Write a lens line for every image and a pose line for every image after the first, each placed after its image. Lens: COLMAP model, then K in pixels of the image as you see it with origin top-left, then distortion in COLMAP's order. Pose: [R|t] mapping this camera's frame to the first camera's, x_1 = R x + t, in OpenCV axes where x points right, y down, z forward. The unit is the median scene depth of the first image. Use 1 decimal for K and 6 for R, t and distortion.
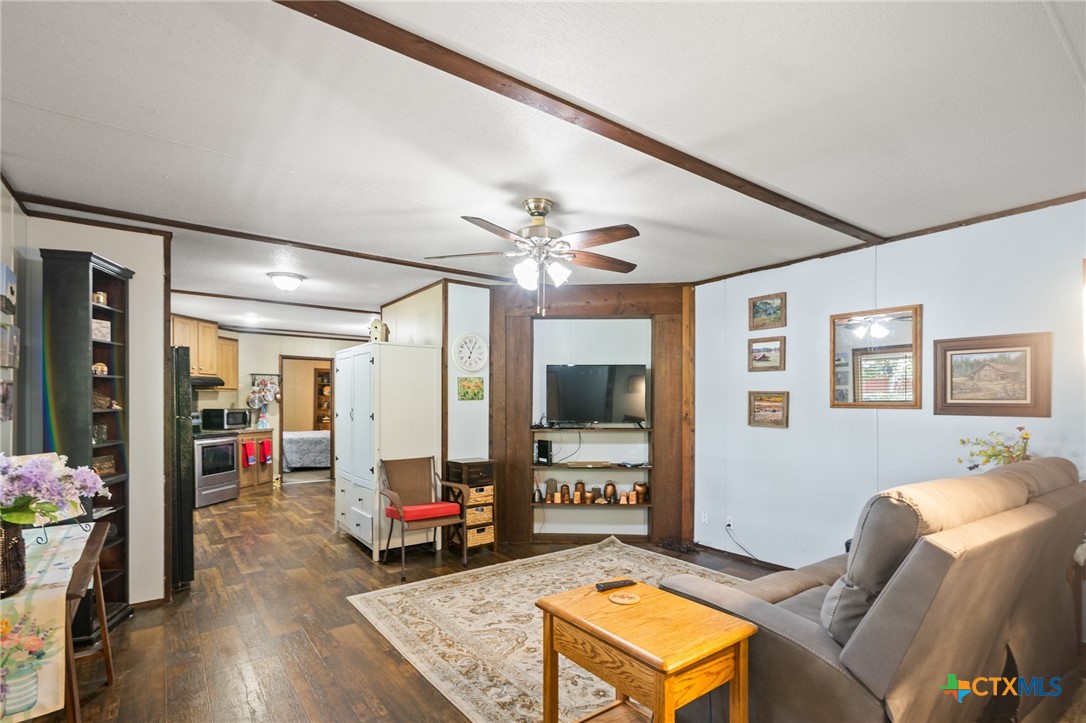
lens RADIAL K [[512.8, 0, 545.7], [0, 512.8, 401.9], [0, 0, 1]] dist [-0.001409, -0.000139]
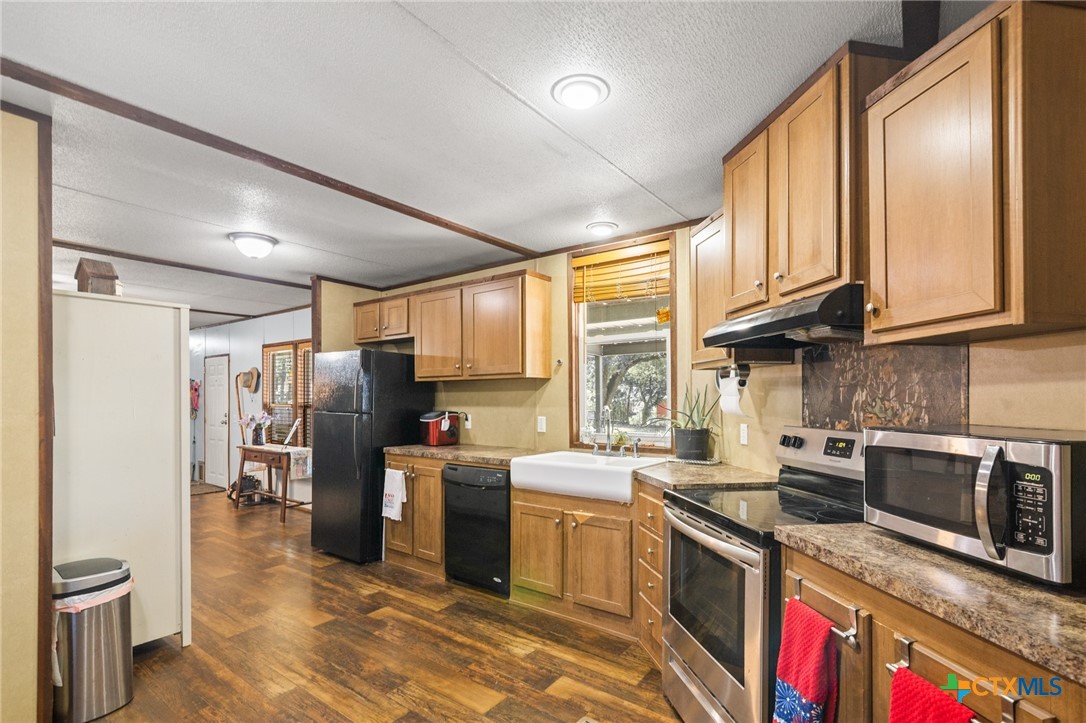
lens RADIAL K [[495.7, 0, 558.2], [0, 495.7, 394.8], [0, 0, 1]] dist [-0.000126, -0.000025]
pose [[-0.951285, 0.005509, -0.308263, -0.418329], [0.008007, 0.999945, -0.006838, 0.001002], [0.308208, -0.008973, -0.951277, 1.088575]]
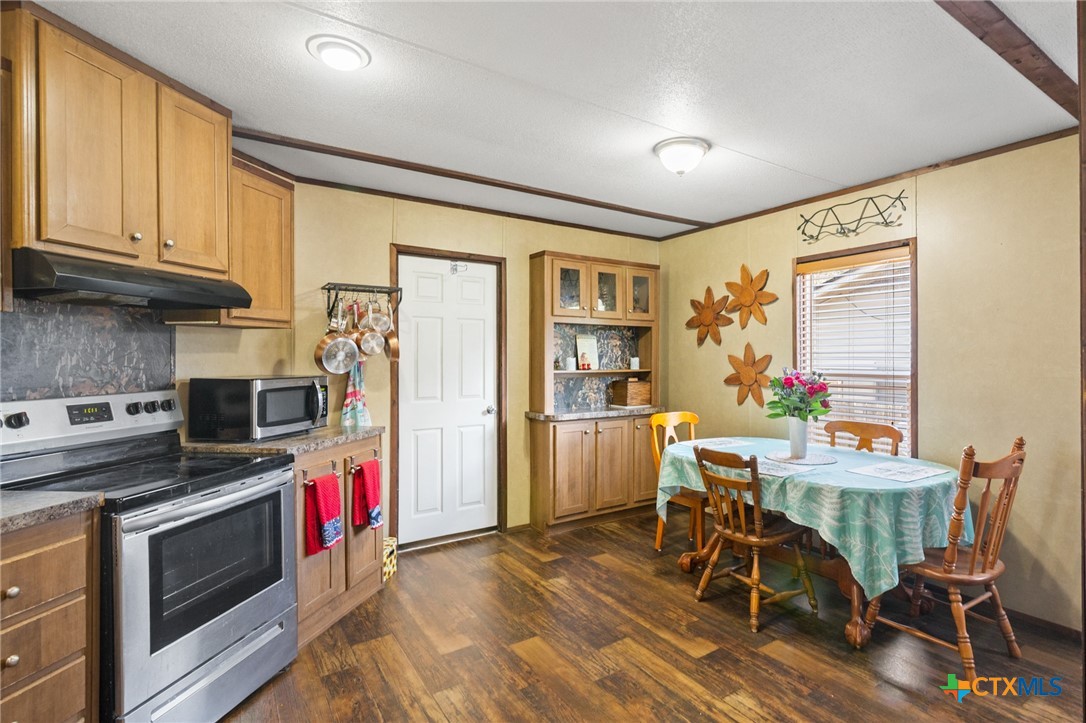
lens RADIAL K [[535.9, 0, 592.7], [0, 535.9, 353.6], [0, 0, 1]] dist [0.001846, 0.000376]
pose [[0.999467, -0.001460, -0.032625, -0.373188], [0.001359, 0.999994, -0.003125, -0.001247], [0.032629, 0.003079, 0.999463, 0.622888]]
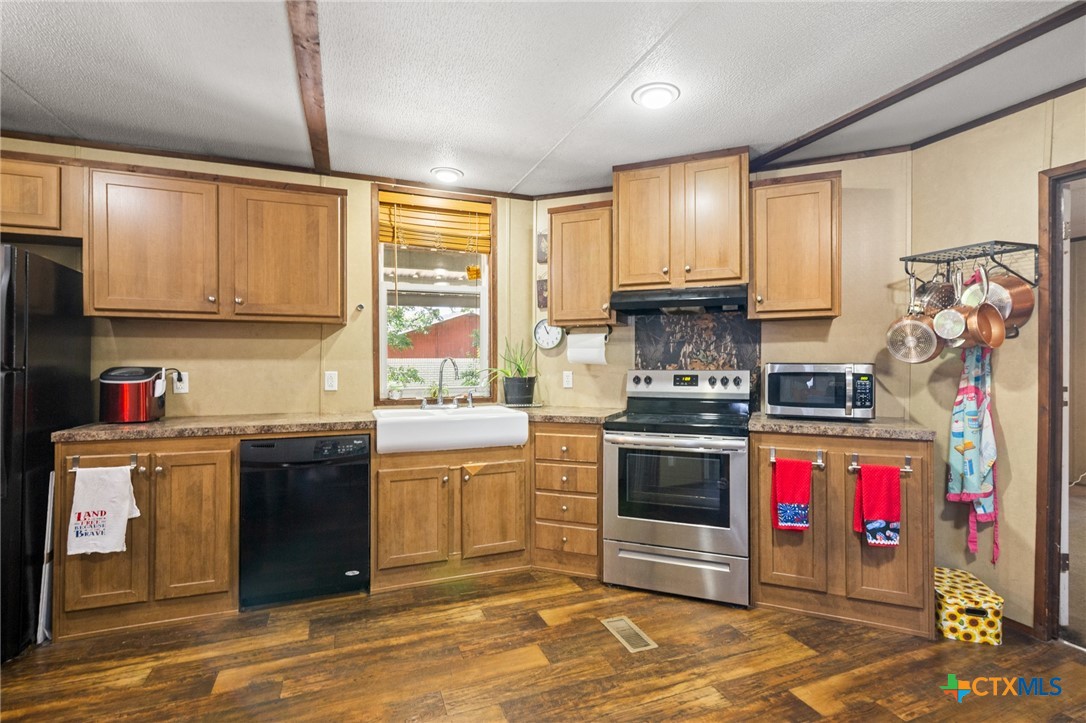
lens RADIAL K [[504.8, 0, 543.0], [0, 504.8, 361.5], [0, 0, 1]] dist [-0.001633, -0.000122]
pose [[-0.265692, 0.005967, -0.964040, -0.200089], [0.002381, 0.999982, 0.005533, 0.009502], [0.964055, -0.000825, -0.265701, 0.884645]]
